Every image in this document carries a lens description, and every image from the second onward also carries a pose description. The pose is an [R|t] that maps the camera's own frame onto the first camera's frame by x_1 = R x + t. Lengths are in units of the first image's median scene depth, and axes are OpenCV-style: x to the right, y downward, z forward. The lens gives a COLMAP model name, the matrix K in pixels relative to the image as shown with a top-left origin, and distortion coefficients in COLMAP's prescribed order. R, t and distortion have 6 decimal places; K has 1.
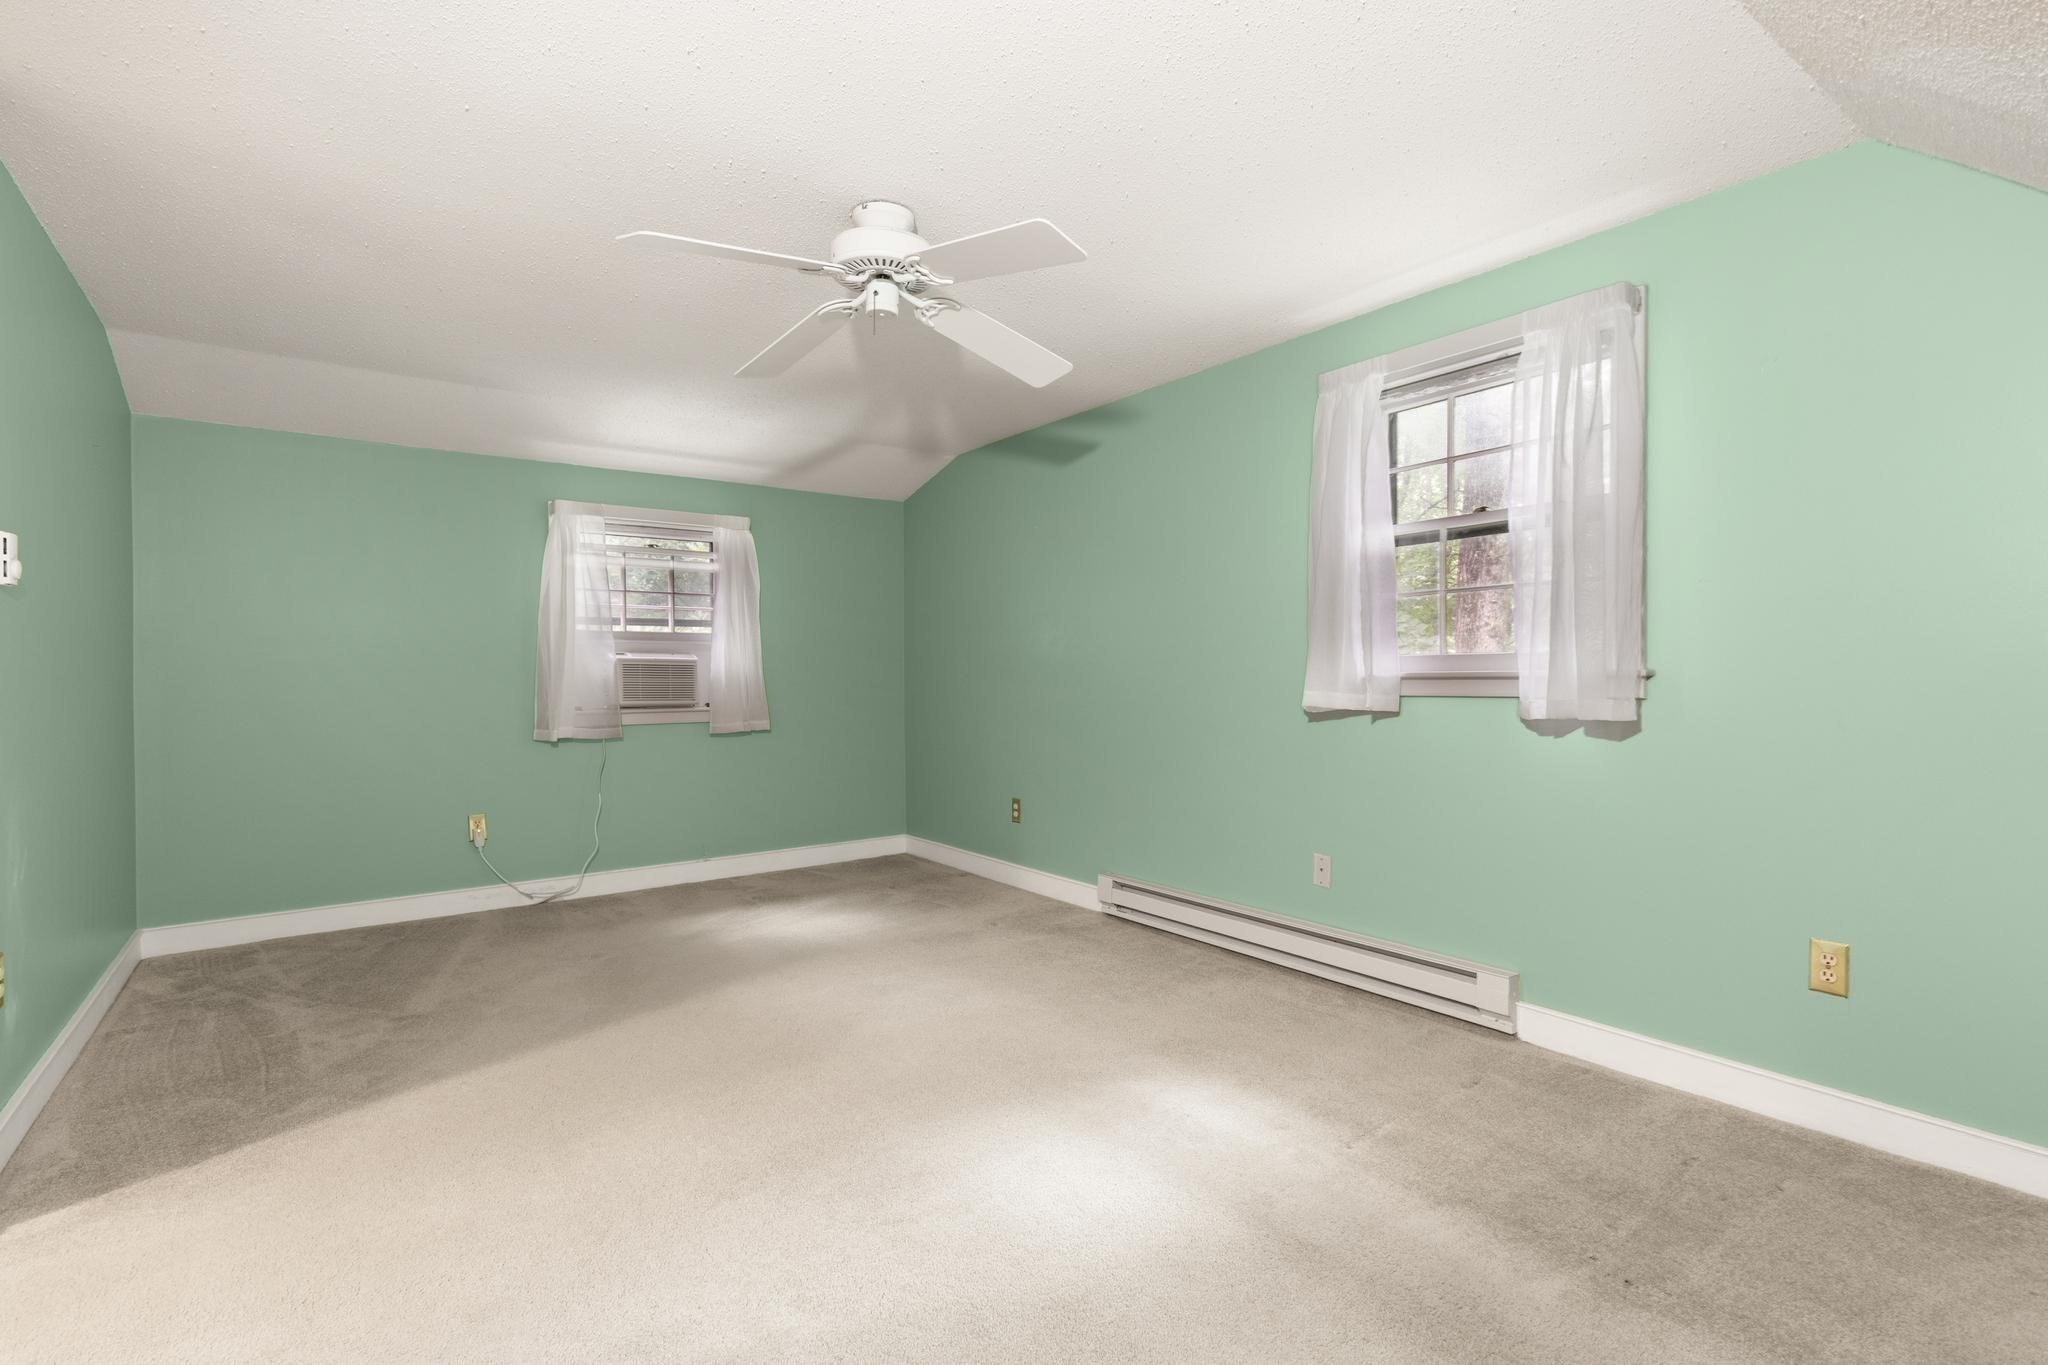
lens RADIAL K [[946.0, 0, 1029.0], [0, 946.0, 688.6], [0, 0, 1]] dist [0.011028, 0.000068]
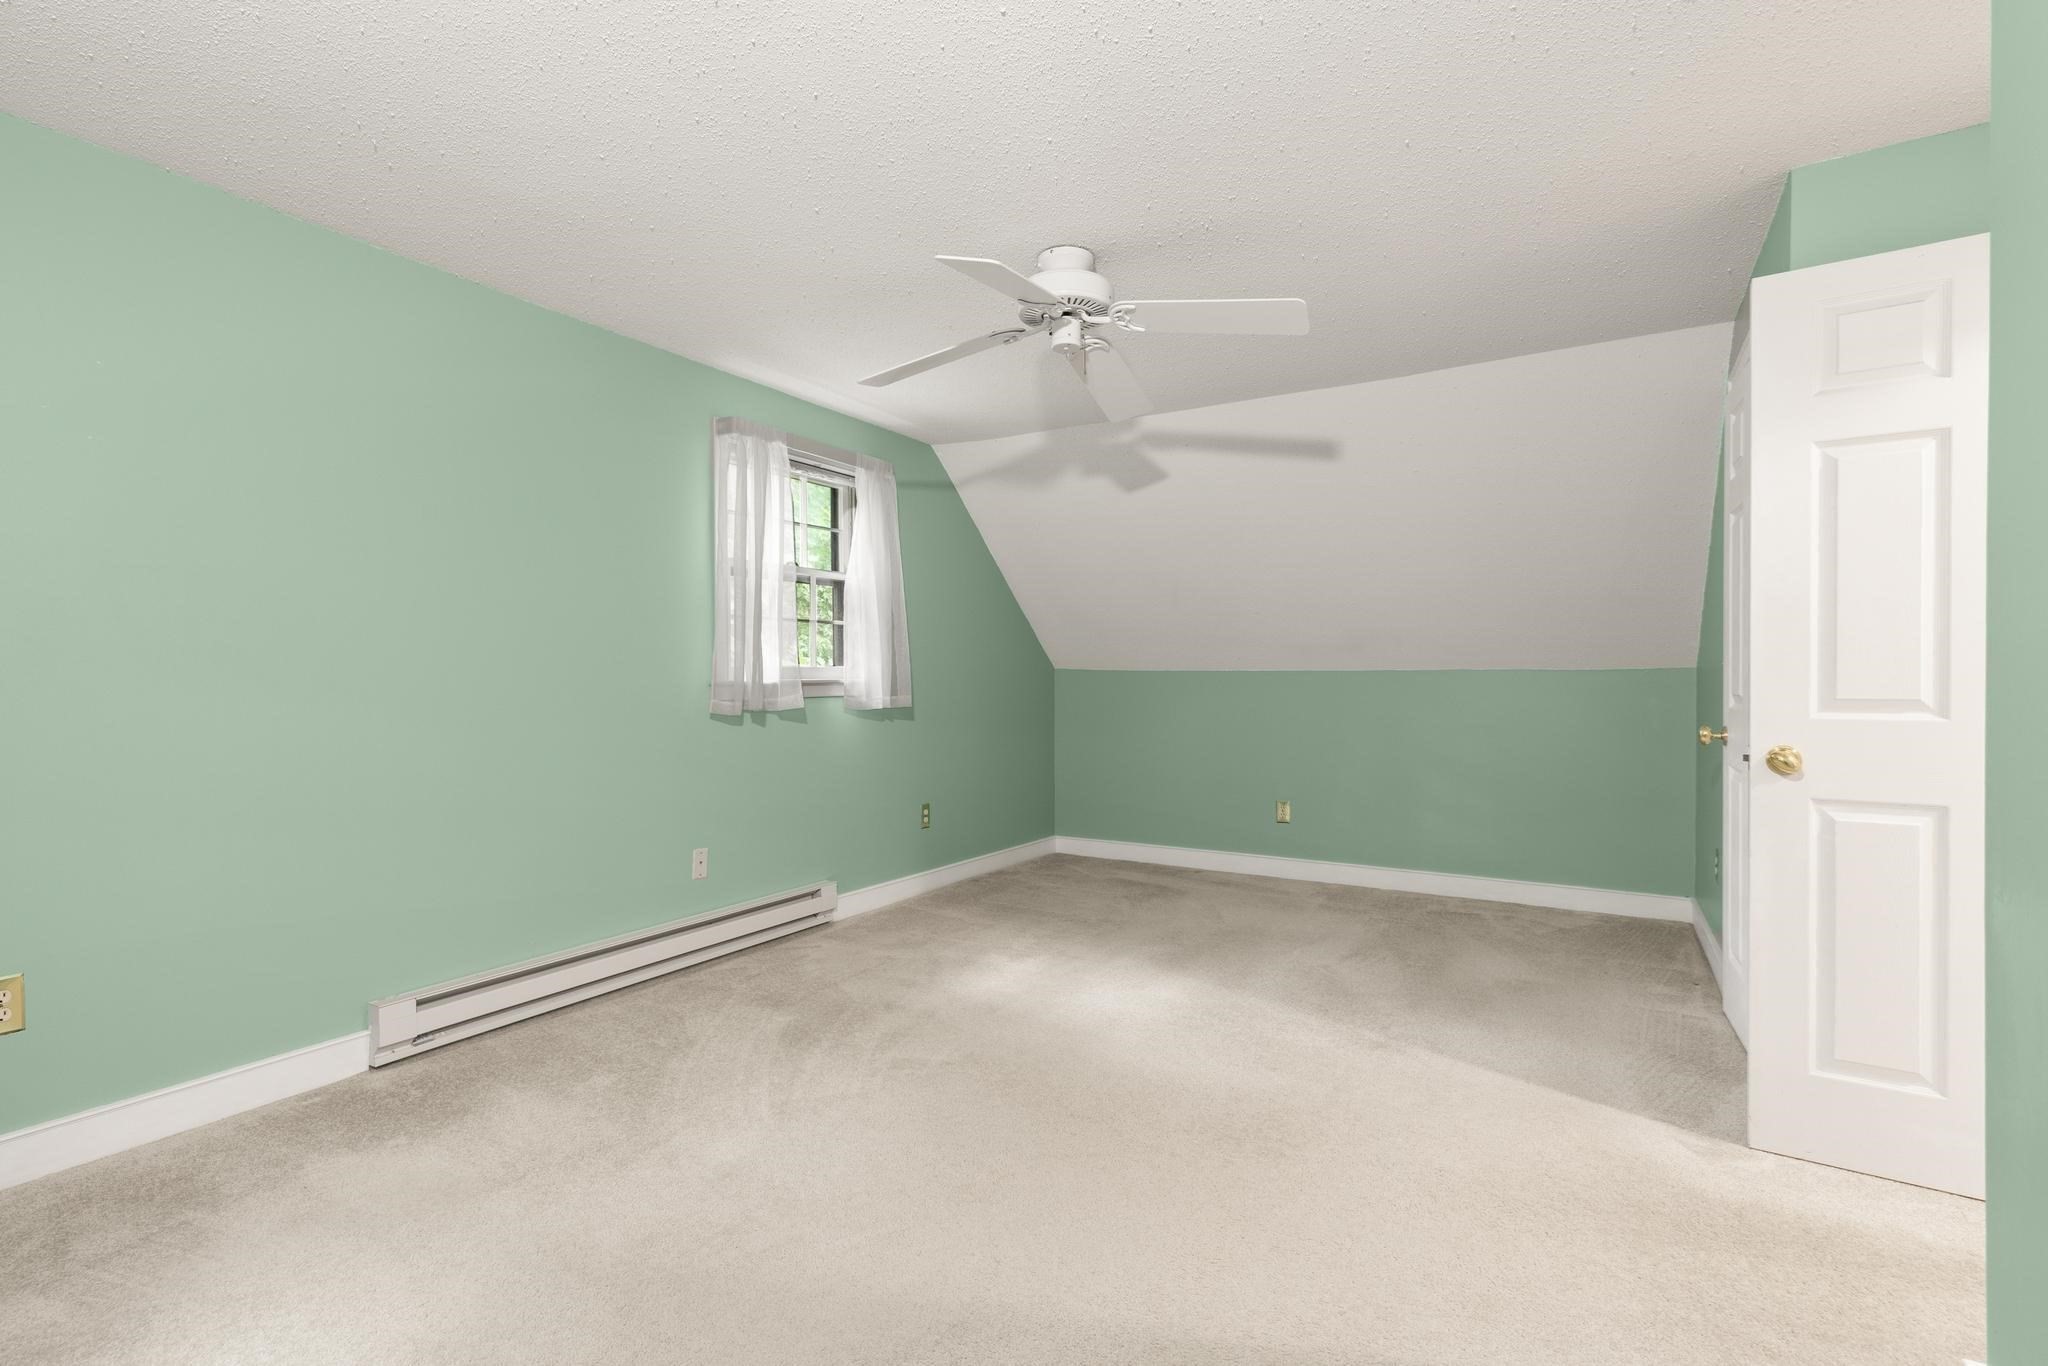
lens RADIAL K [[946.0, 0, 1029.0], [0, 946.0, 689.1], [0, 0, 1]] dist [0.011028, 0.000068]
pose [[-0.395386, -0.006921, 0.918489, -0.891709], [0.007732, 0.999911, 0.010863, -0.018575], [-0.918482, 0.011397, -0.395298, 1.149127]]
